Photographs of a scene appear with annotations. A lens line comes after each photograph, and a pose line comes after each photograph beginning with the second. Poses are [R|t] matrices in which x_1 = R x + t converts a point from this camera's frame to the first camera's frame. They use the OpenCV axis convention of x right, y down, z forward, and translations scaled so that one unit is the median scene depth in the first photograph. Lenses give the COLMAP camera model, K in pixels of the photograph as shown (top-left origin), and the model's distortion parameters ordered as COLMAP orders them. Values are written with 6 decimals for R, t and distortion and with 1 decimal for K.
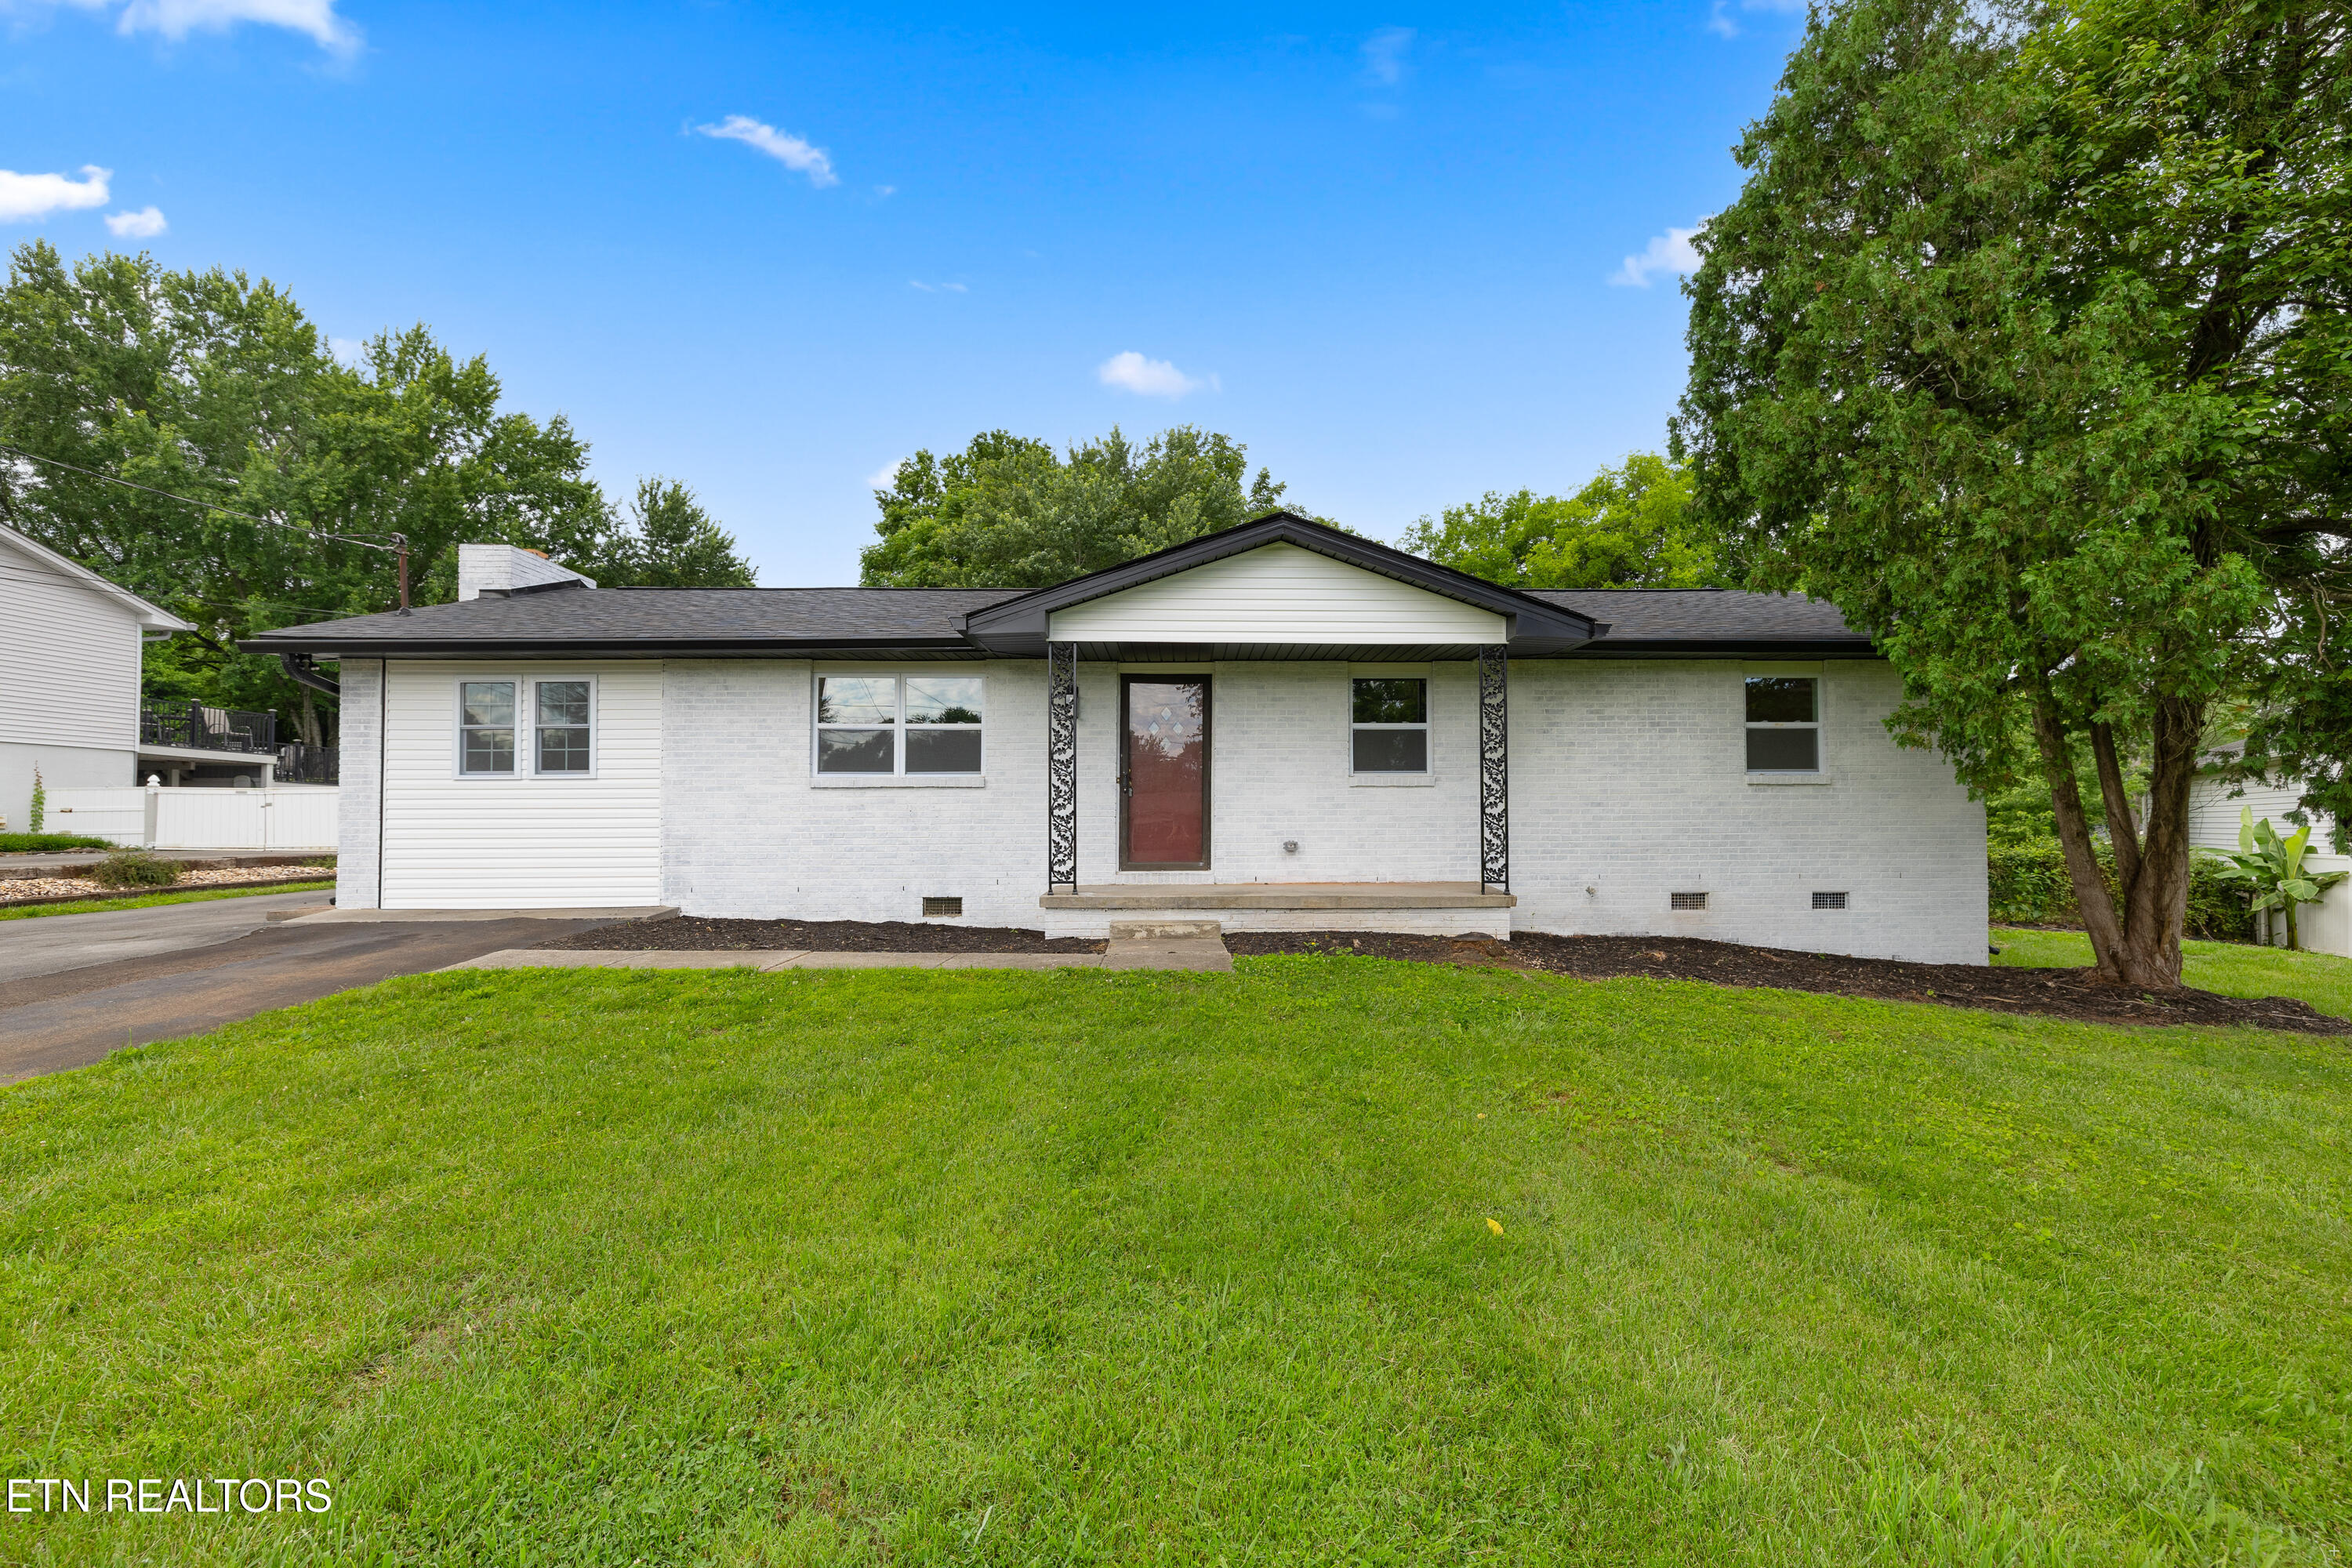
lens RADIAL K [[1042.2, 0, 1187.4], [0, 1042.2, 774.5], [0, 0, 1]] dist [0.000190, 0.000599]
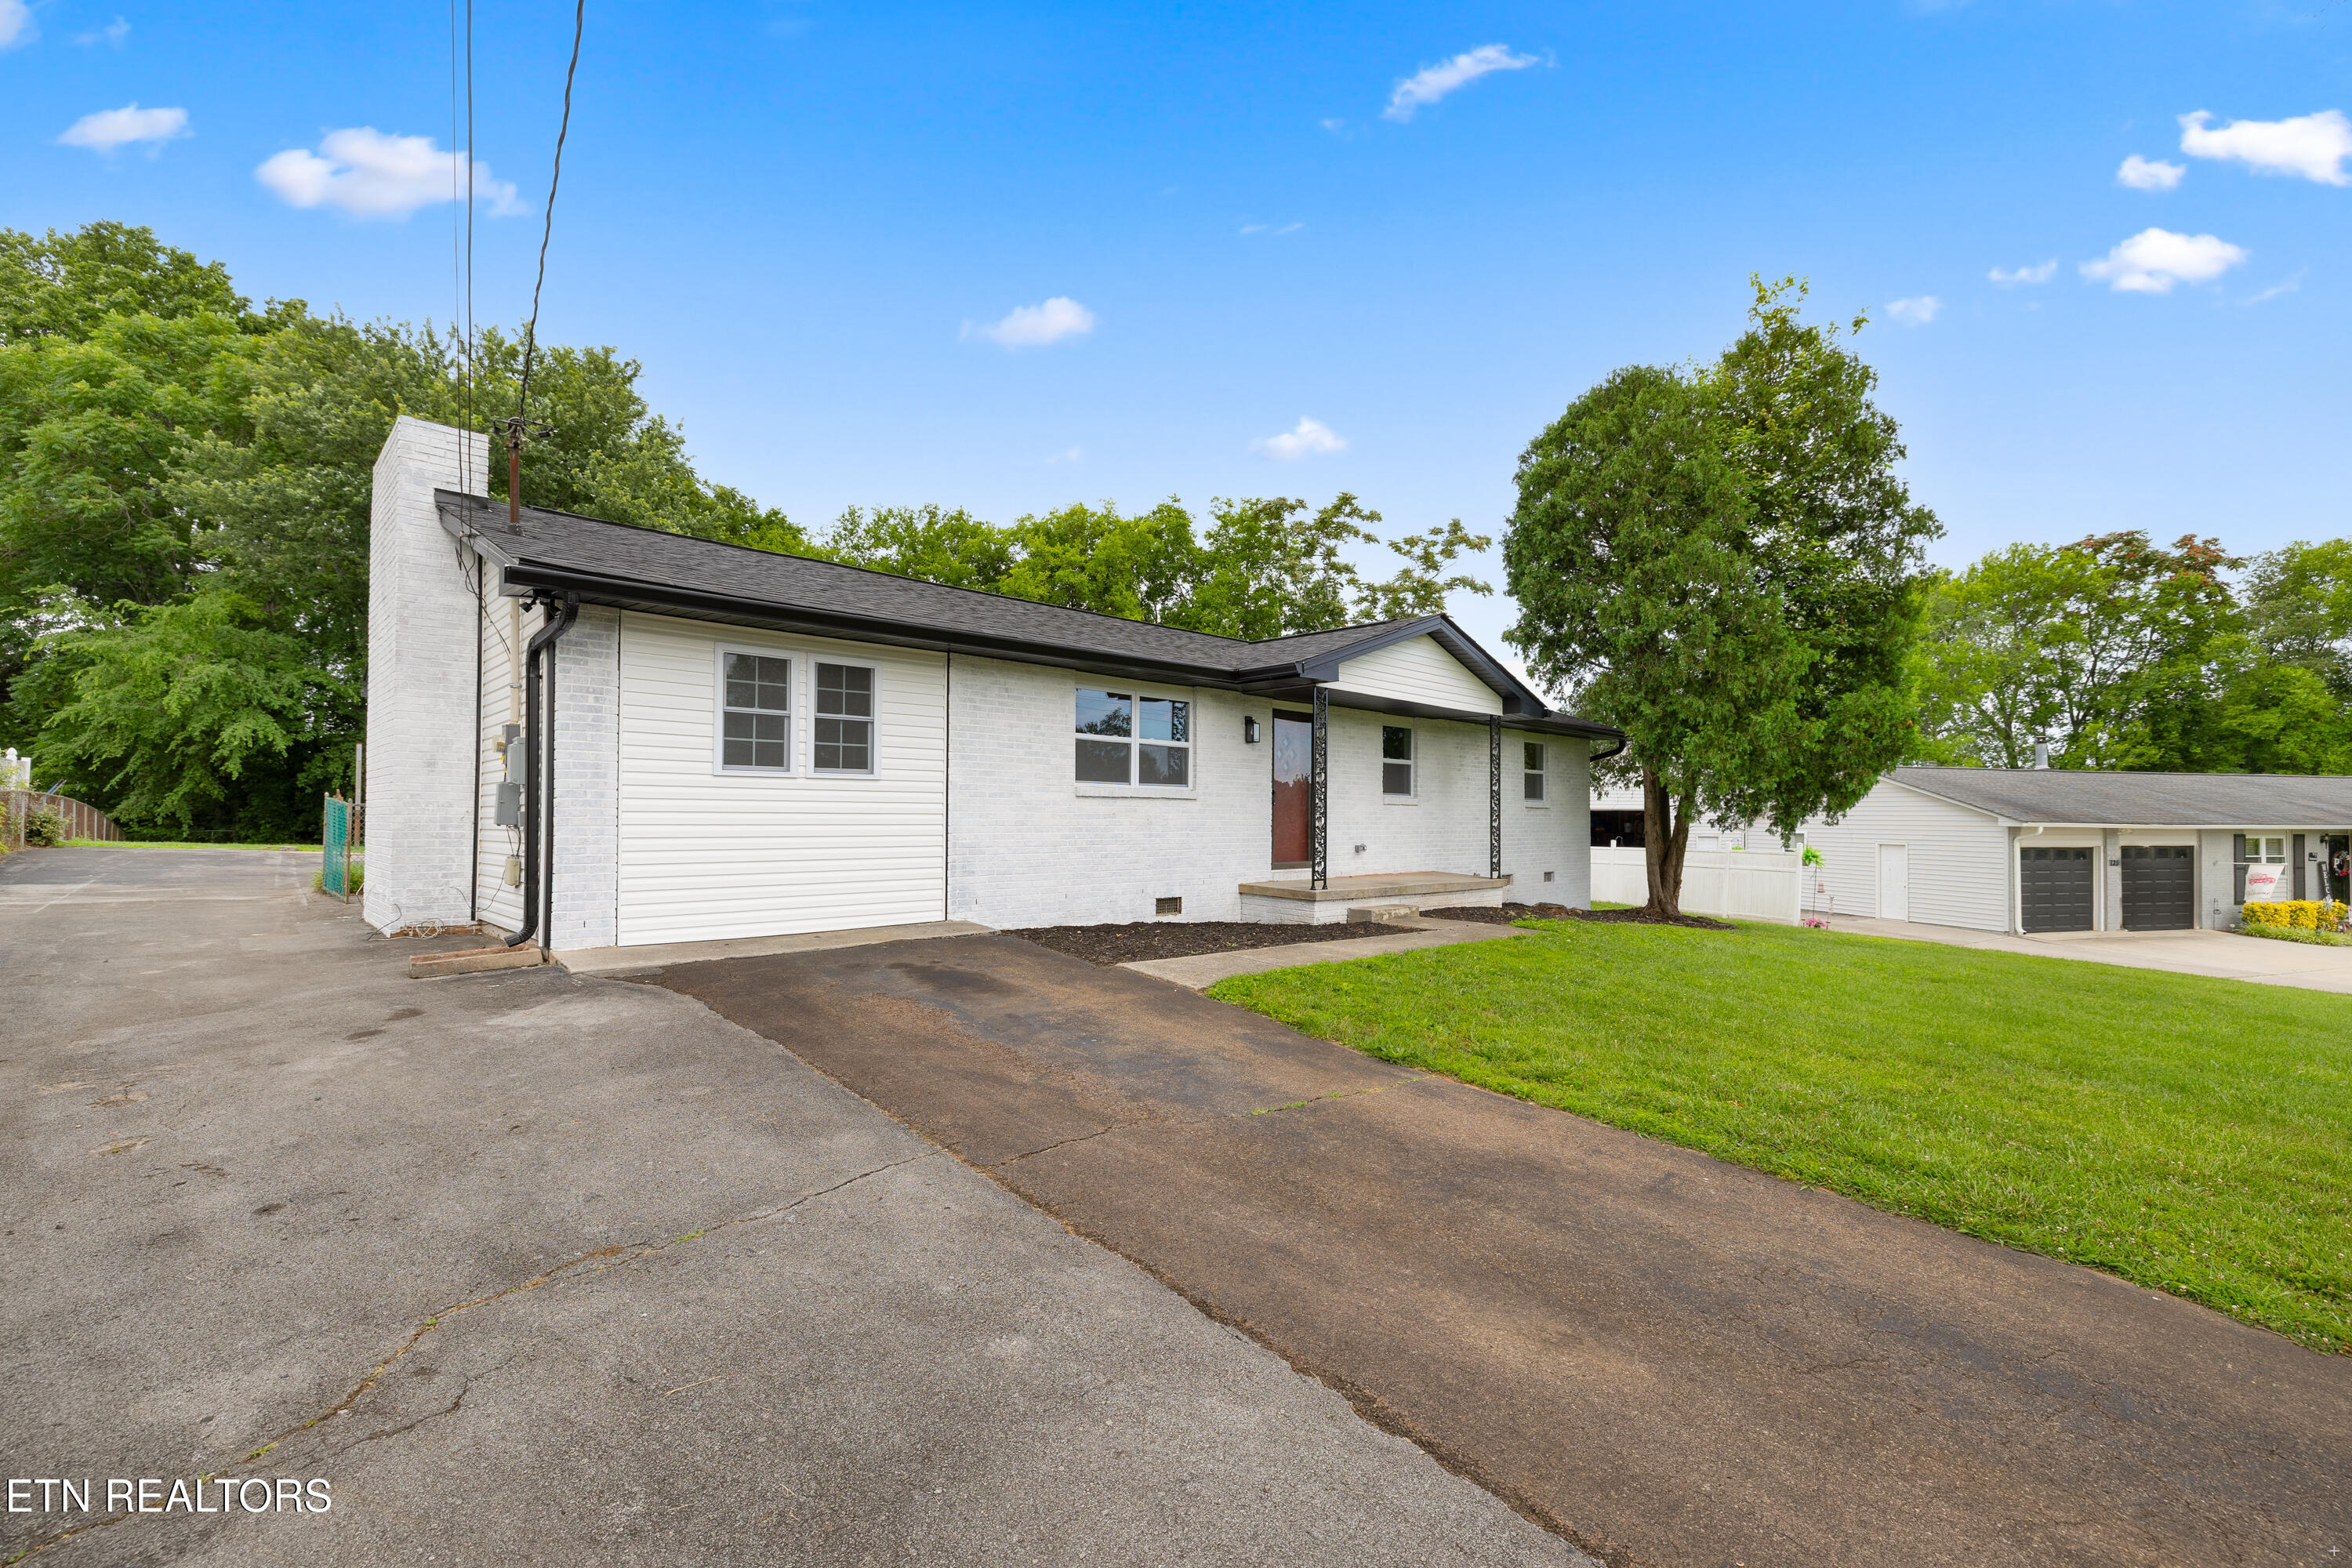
lens RADIAL K [[1037.9, 0, 1201.8], [0, 1037.9, 783.6], [0, 0, 1]] dist [-0.001371, 0.013127]
pose [[0.719500, 0.032410, 0.693736, -0.976209], [-0.045105, 0.998982, 0.000110, -0.005079], [-0.693026, -0.031370, 0.720230, 0.183775]]
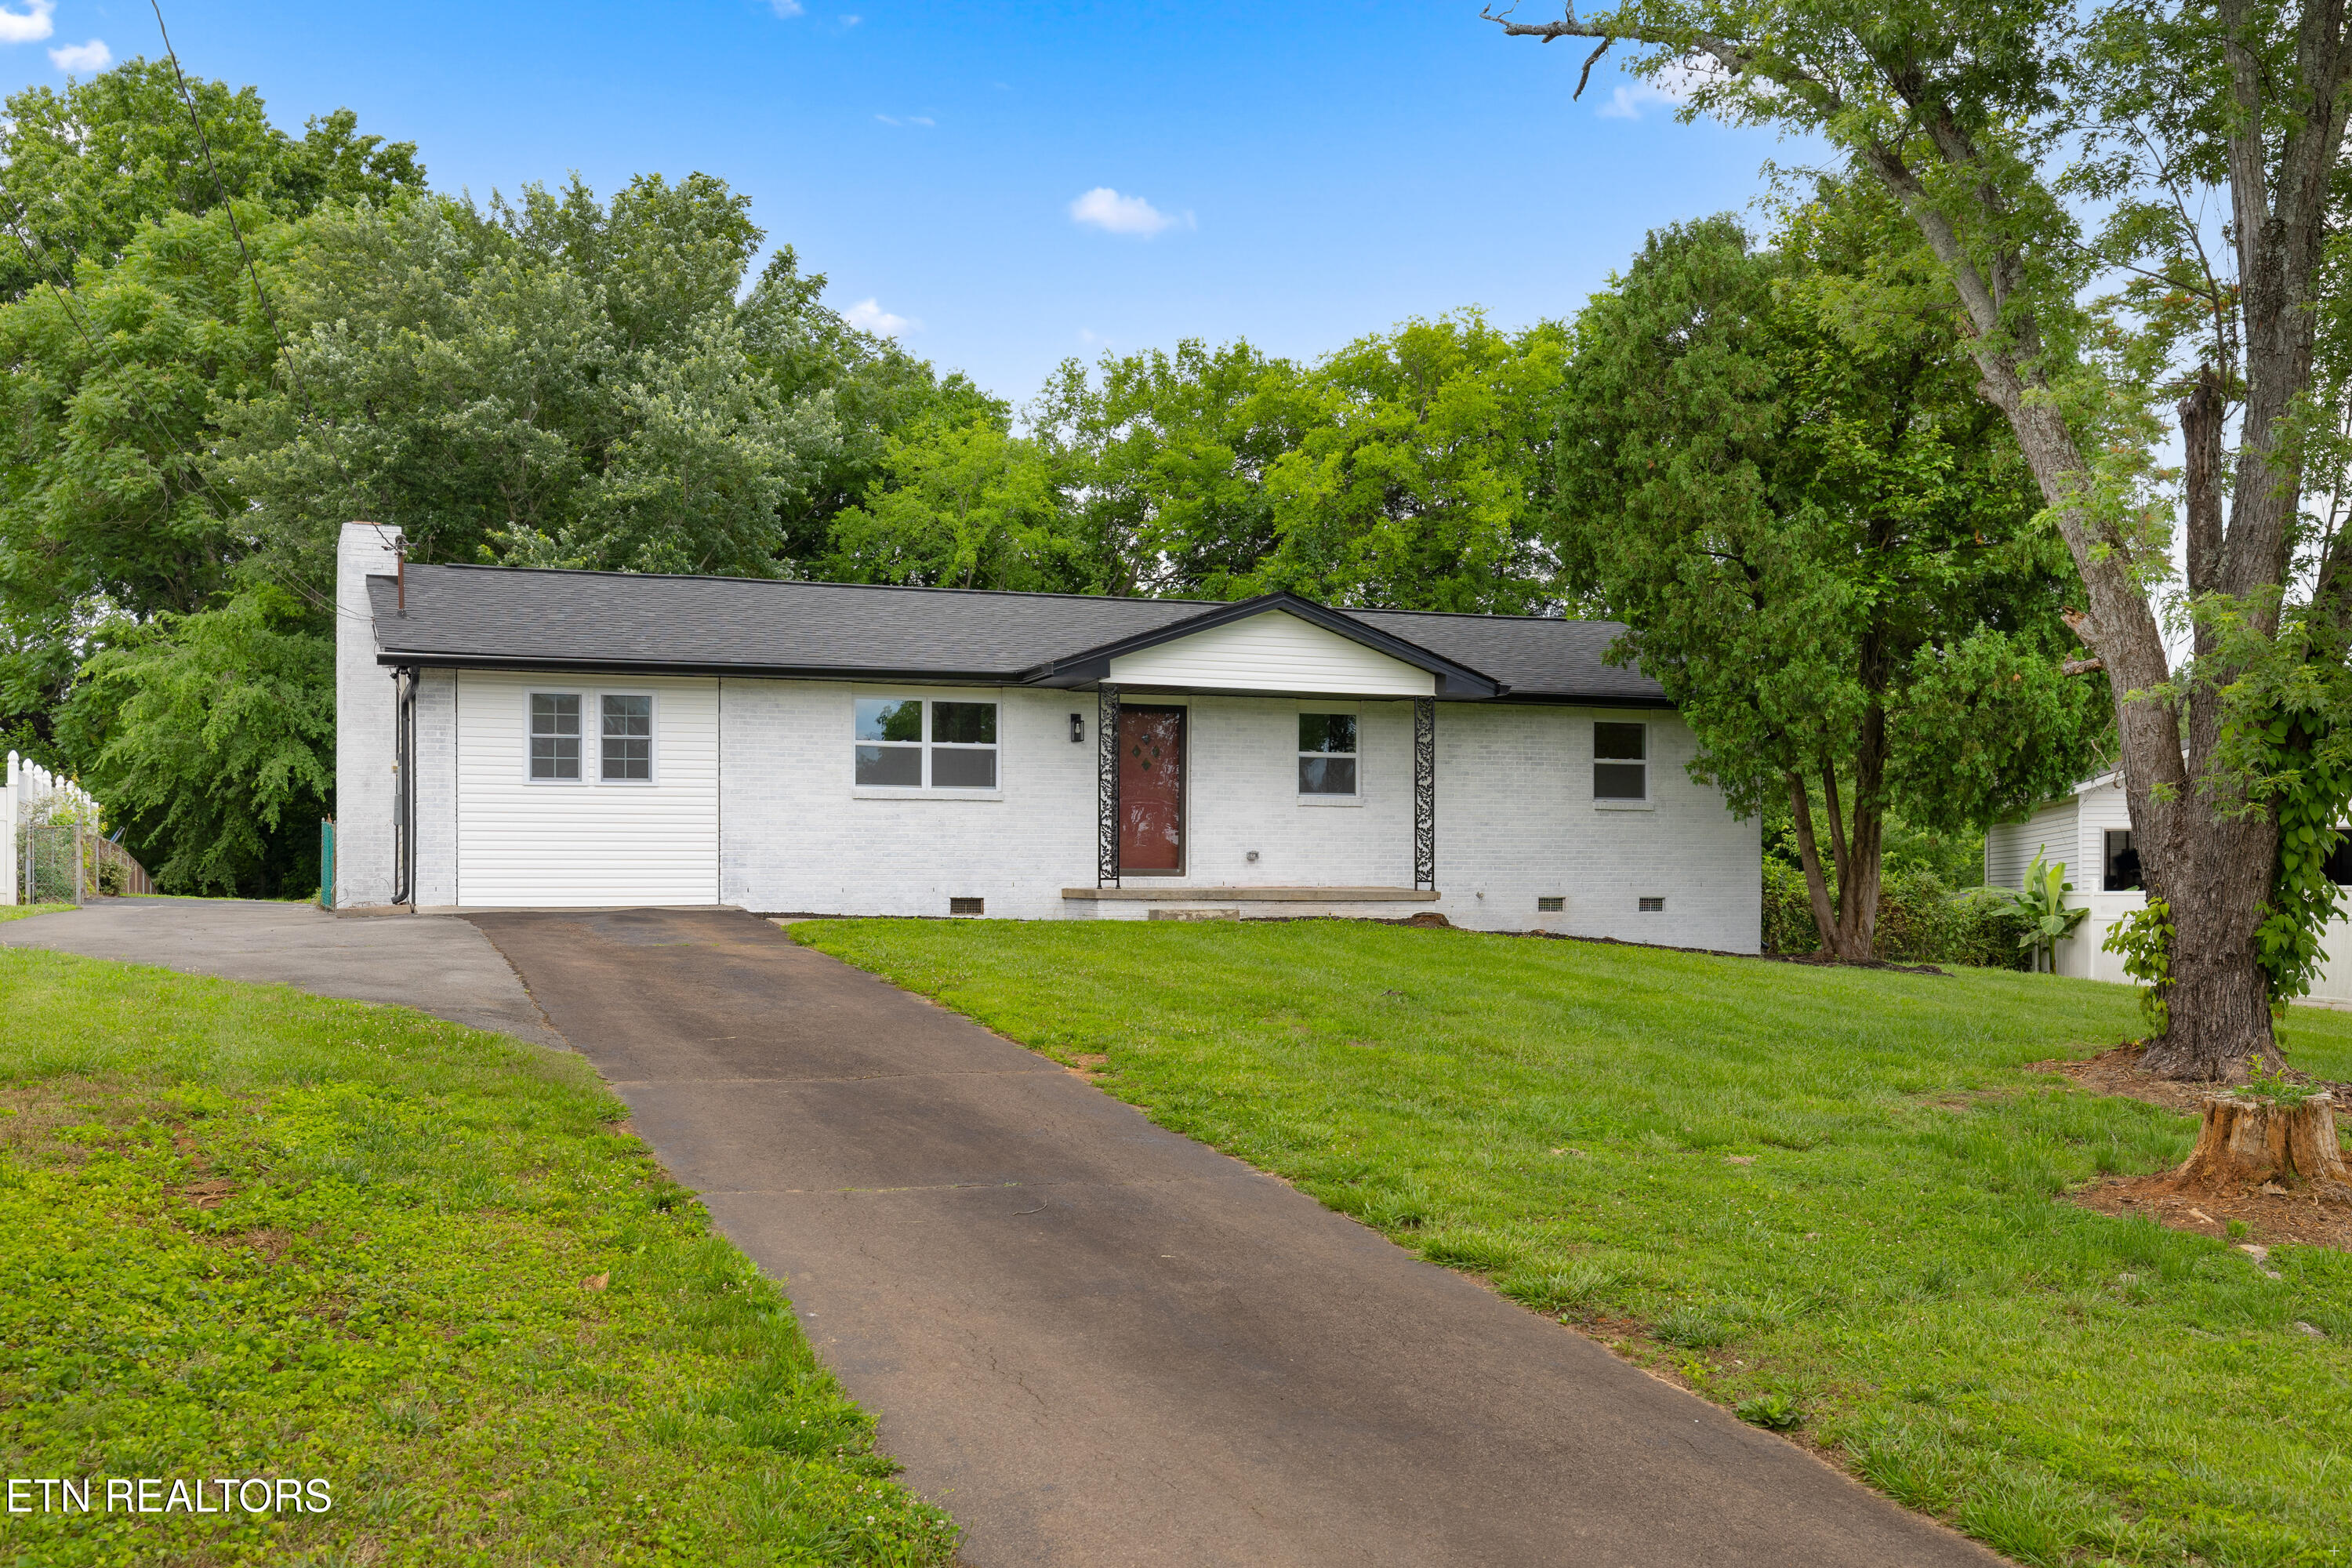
lens RADIAL K [[2506.0, 0, 1176.0], [0, 2506.0, 784.0], [0, 0, 1]] dist [-0.016010, 0.348972]
pose [[0.936380, 0.020291, 0.350400, -0.971921], [-0.018404, 0.999793, -0.008714, 0.014192], [-0.350504, 0.001711, 0.936560, -1.611879]]
